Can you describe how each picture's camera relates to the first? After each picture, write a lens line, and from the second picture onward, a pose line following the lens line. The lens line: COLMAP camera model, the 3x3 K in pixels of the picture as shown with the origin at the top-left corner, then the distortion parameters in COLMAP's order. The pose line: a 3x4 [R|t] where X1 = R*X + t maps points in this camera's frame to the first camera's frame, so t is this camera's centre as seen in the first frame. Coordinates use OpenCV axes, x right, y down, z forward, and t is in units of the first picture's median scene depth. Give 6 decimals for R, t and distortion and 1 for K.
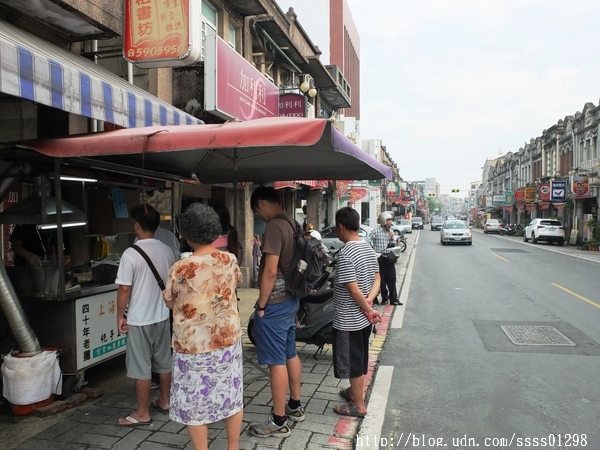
lens RADIAL K [[469.7, 0, 300.0], [0, 469.7, 225.0], [0, 0, 1]] dist [-0.020349, -0.000066]
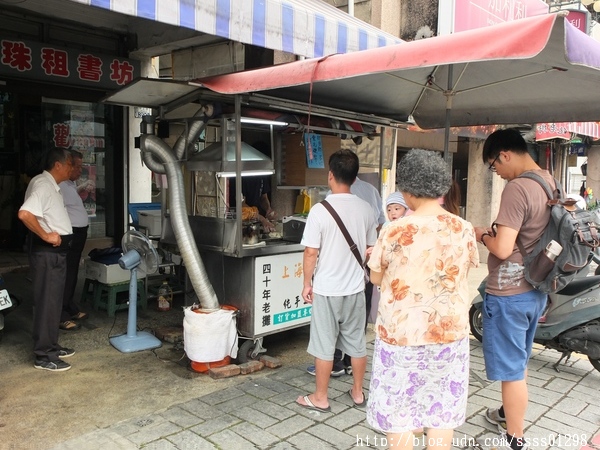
lens RADIAL K [[537.7, 0, 300.4], [0, 537.7, 221.3], [0, 0, 1]] dist [-0.064938, 0.004236]
pose [[0.877895, 0.066392, -0.474228, 0.073803], [-0.034306, 0.996517, 0.076005, 0.008932], [0.477622, -0.050455, 0.877115, 0.135174]]
